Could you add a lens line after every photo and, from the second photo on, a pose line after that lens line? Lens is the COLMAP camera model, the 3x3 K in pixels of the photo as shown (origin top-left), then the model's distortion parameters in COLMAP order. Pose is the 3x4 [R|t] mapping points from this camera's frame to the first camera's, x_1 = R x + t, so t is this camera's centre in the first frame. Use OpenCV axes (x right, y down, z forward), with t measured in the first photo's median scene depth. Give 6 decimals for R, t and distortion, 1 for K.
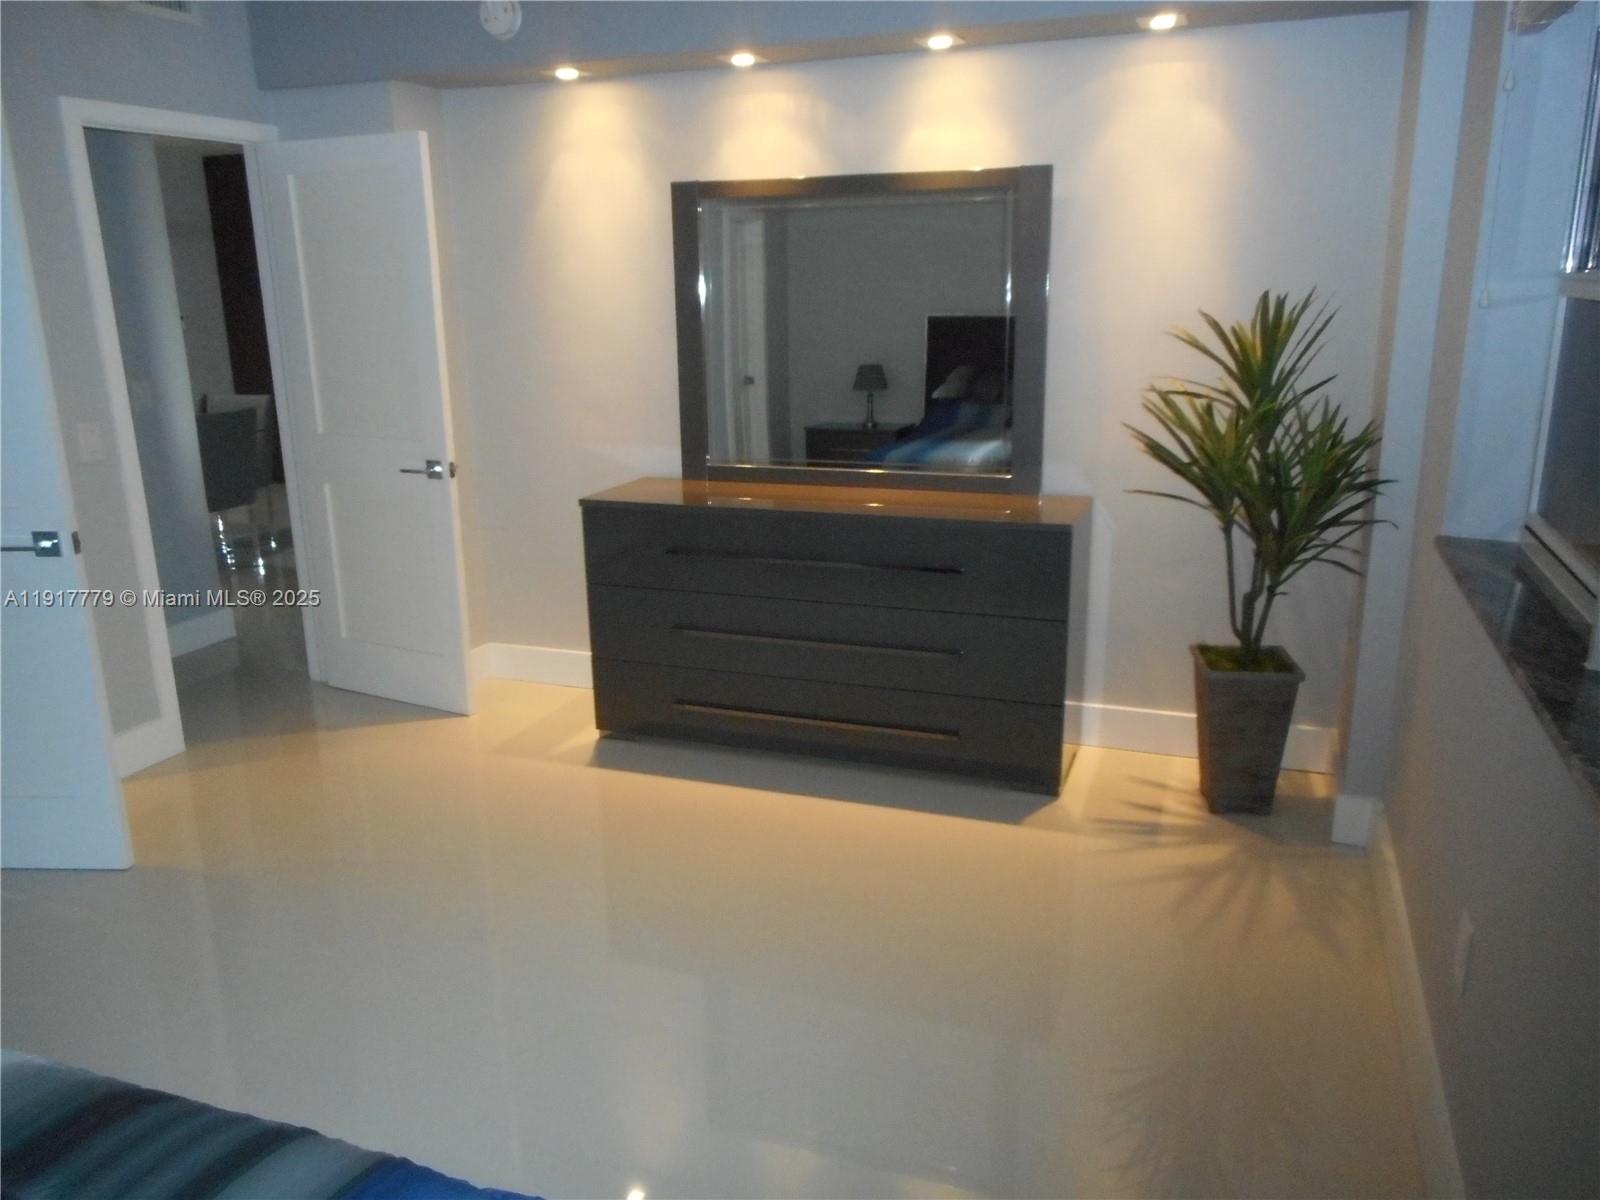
lens RADIAL K [[1230.8, 0, 800.0], [0, 1230.8, 600.0], [0, 0, 1]] dist [-0.005179, -0.000072]
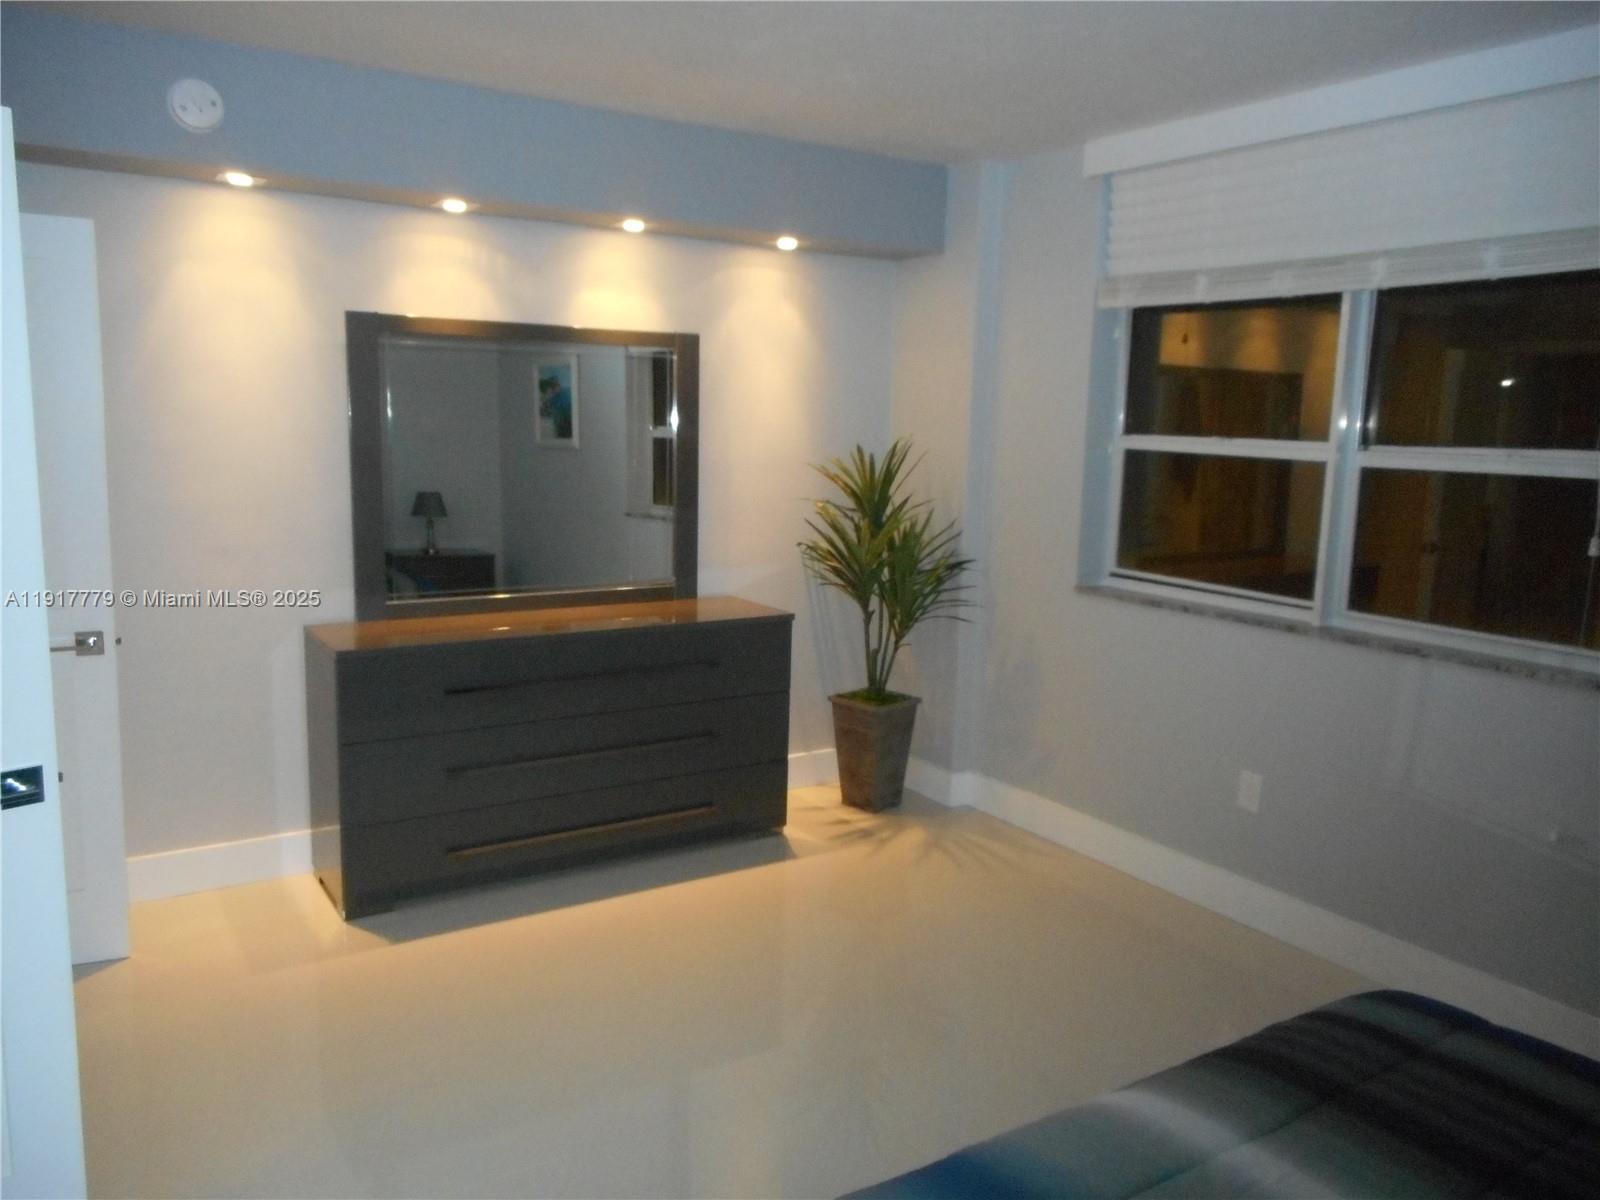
lens RADIAL K [[1188.1, 0, 800.0], [0, 1188.1, 600.0], [0, 0, 1]] dist [0.002633, 0.003833]
pose [[0.593664, -0.092649, 0.799362, -0.684015], [0.168633, 0.985618, -0.011003, -0.054276], [-0.786846, 0.141331, 0.600749, 0.219540]]
